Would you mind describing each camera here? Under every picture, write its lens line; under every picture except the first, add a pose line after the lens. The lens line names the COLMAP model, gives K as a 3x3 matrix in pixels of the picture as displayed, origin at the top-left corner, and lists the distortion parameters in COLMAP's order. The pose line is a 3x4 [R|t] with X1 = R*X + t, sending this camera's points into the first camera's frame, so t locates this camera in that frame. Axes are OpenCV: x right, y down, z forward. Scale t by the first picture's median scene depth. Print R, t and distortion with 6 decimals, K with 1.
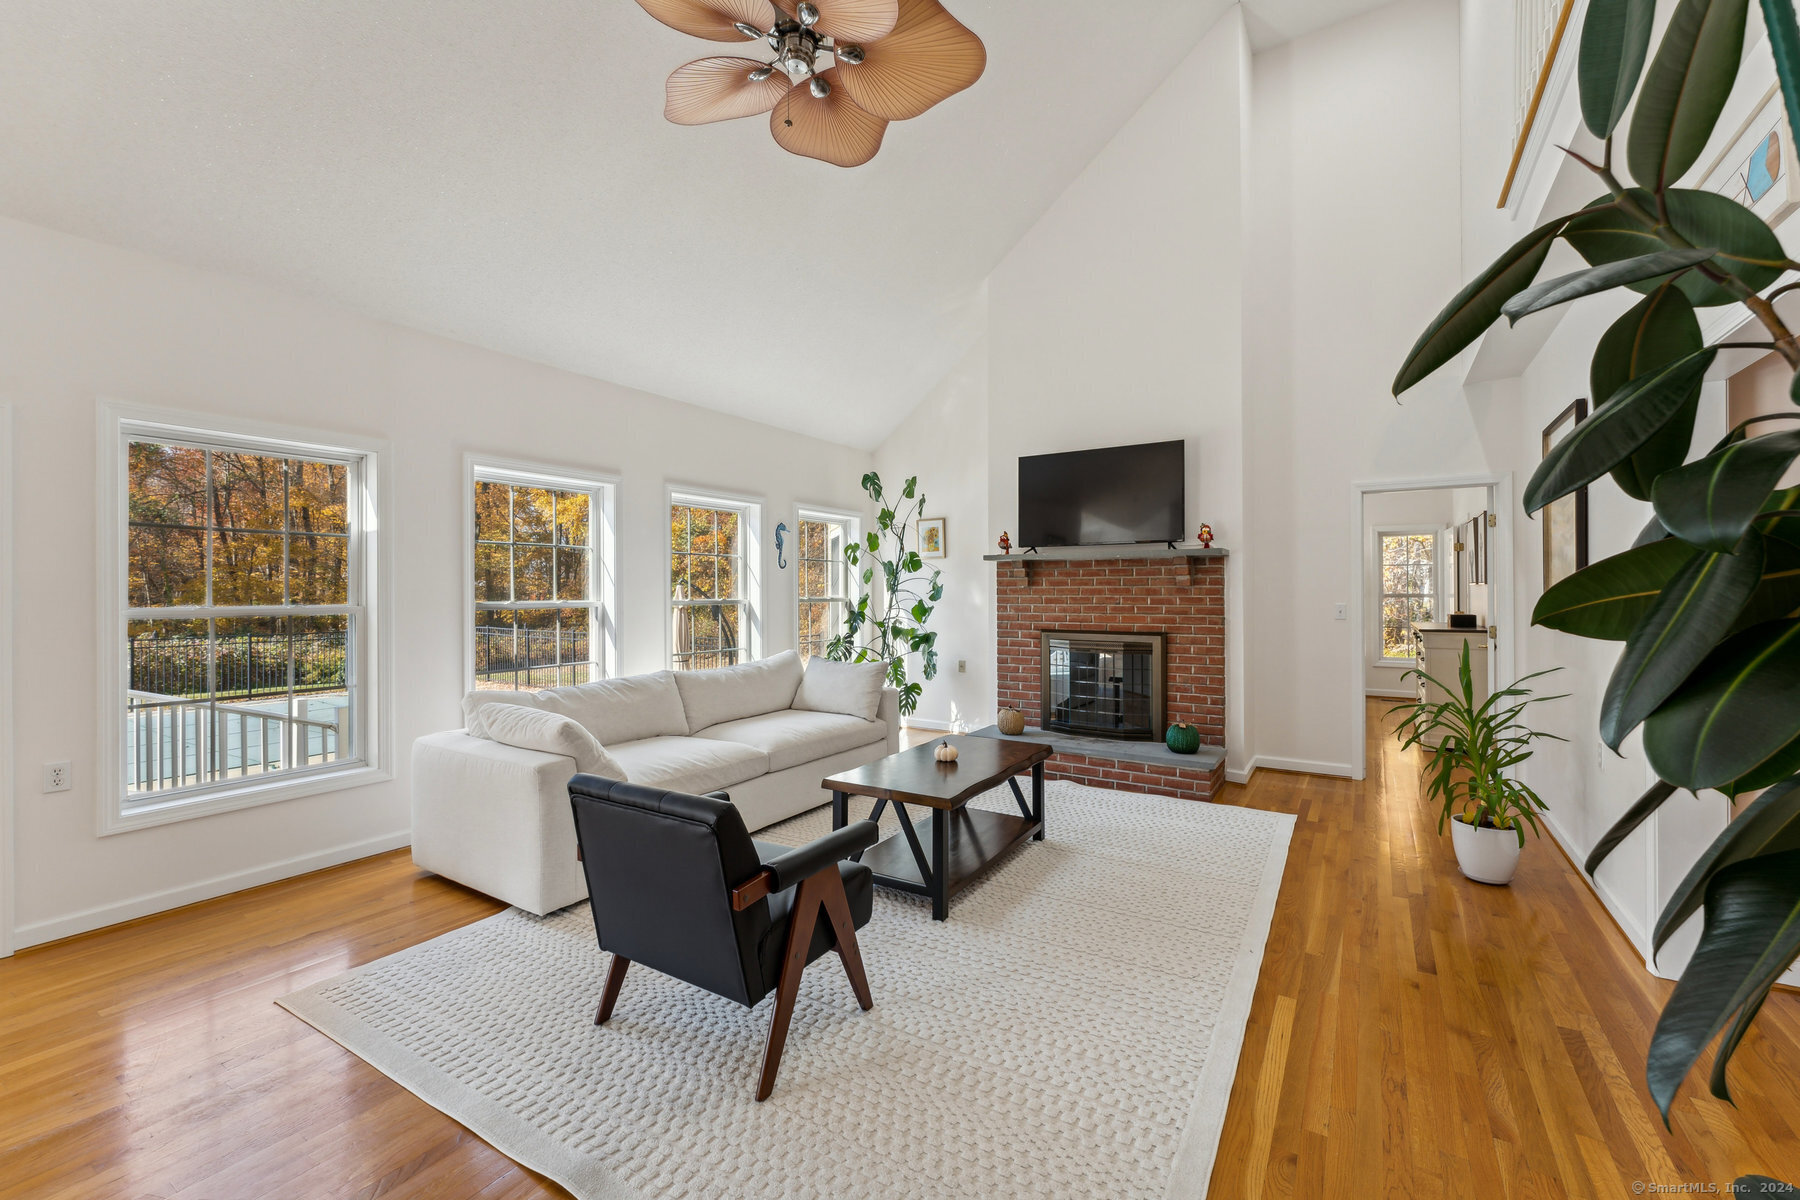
lens RADIAL K [[748.5, 0, 891.3], [0, 748.5, 588.1], [0, 0, 1]] dist [0.009528, -0.000257]
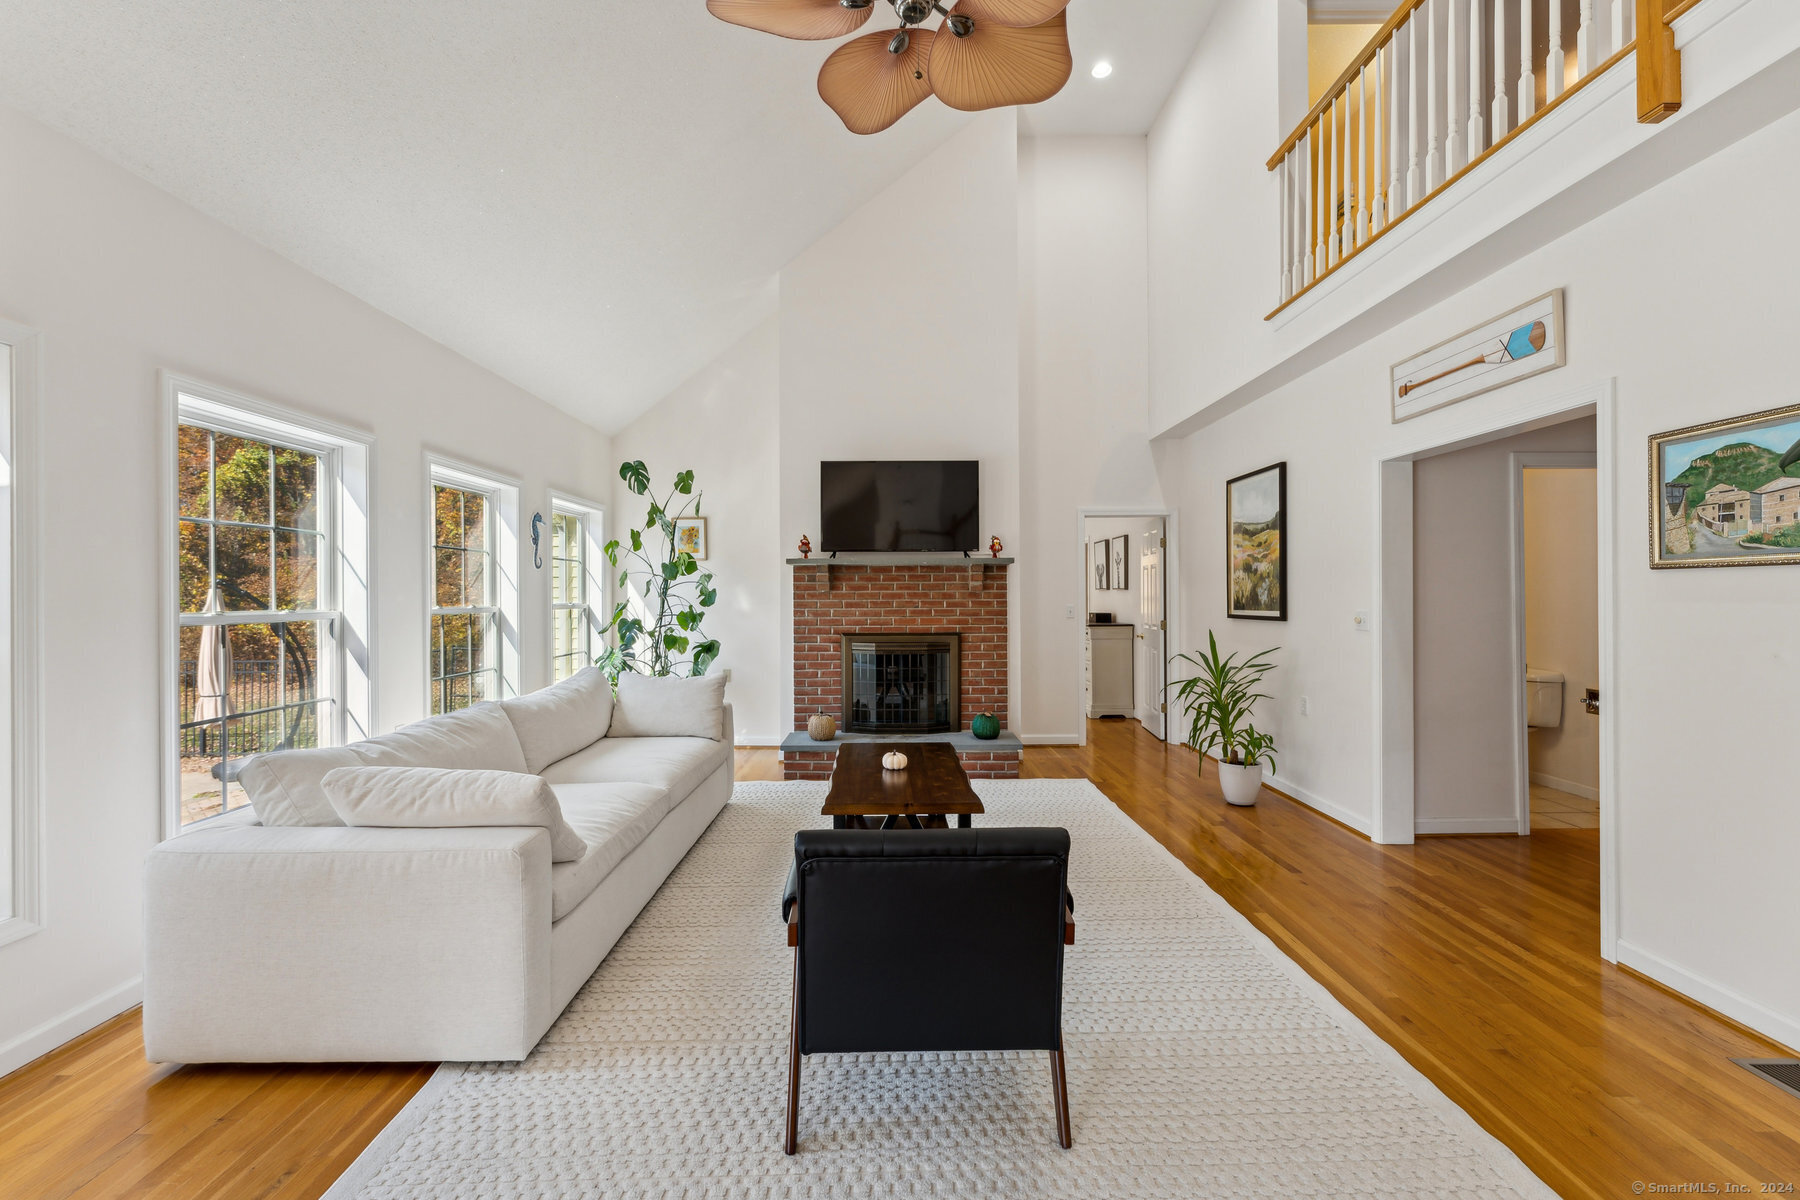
lens RADIAL K [[741.0, 0, 894.8], [0, 741.0, 592.2], [0, 0, 1]] dist [0.000462, -0.000435]
pose [[0.838237, 0.001574, 0.545303, -0.297104], [-0.000116, 0.999996, -0.002707, 0.002308], [-0.545305, 0.002206, 0.838235, 0.125831]]
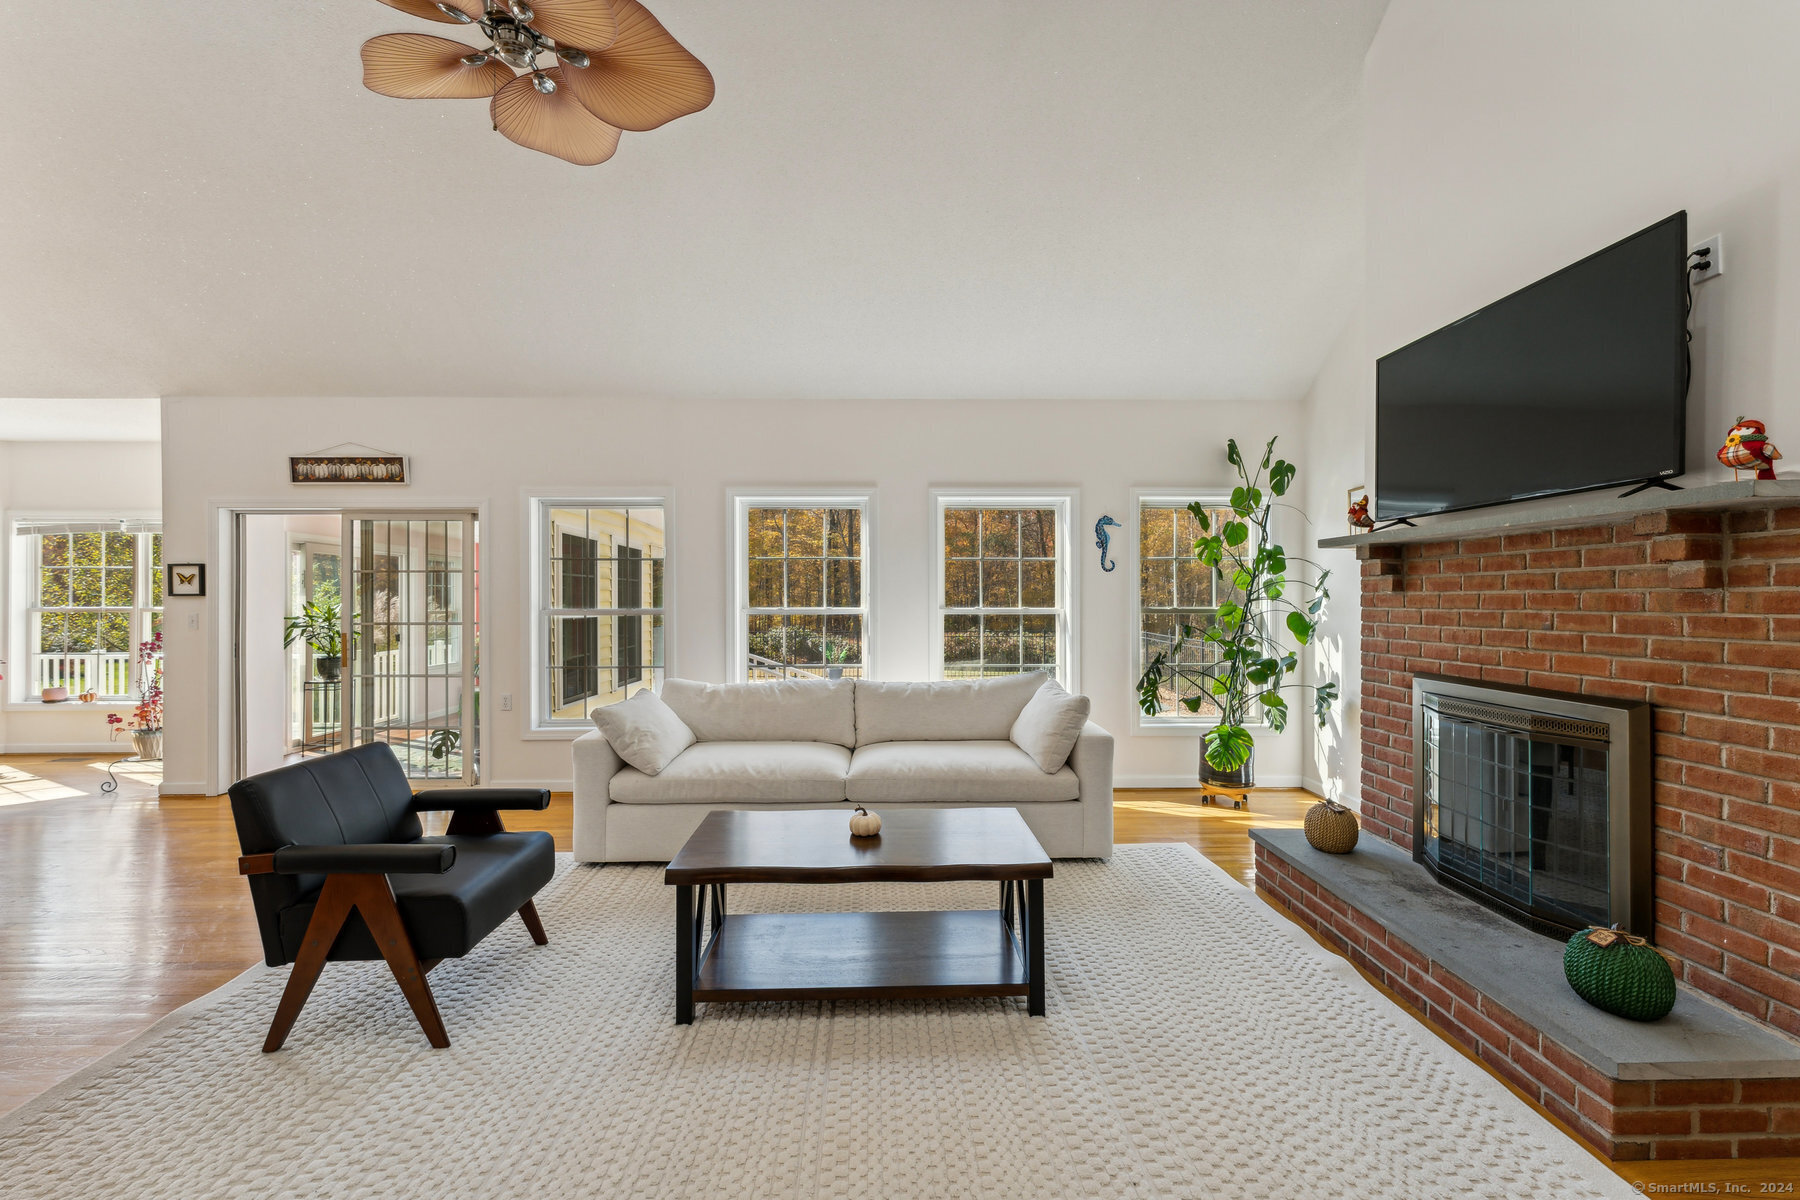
lens RADIAL K [[726.4, 0, 900.0], [0, 726.4, 600.0], [0, 0, 1]] dist [0.000381, -0.000111]
pose [[0.558227, 0.004395, -0.829677, 0.441141], [0.000429, 0.999984, 0.005586, 0.000842], [0.829688, -0.003474, 0.558216, 0.418542]]
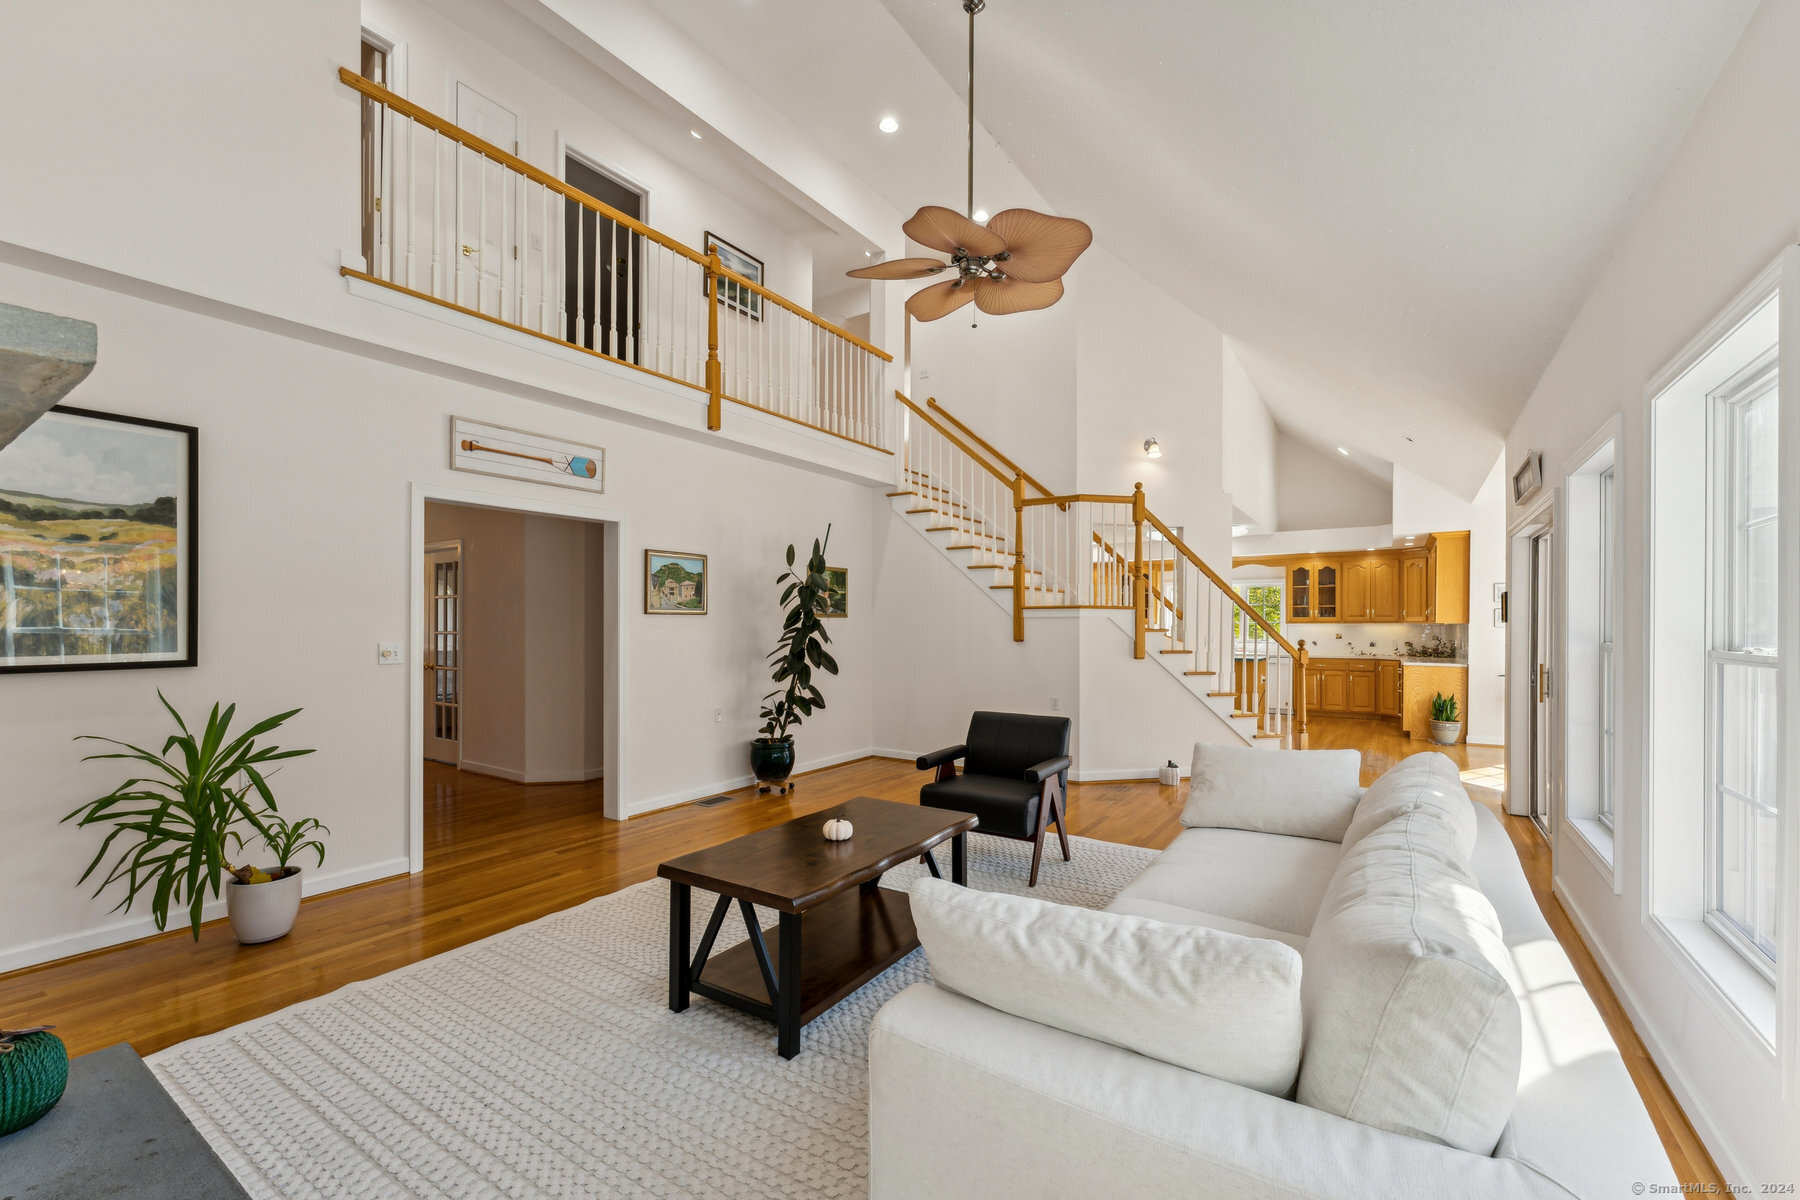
lens RADIAL K [[748.0, 0, 919.9], [0, 748.0, 618.1], [0, 0, 1]] dist [0.000198, -0.000055]
pose [[-0.999984, -0.003630, -0.004282, -0.007912], [-0.003594, 0.999958, -0.008460, -0.000915], [0.004313, -0.008444, -0.999955, 1.187754]]
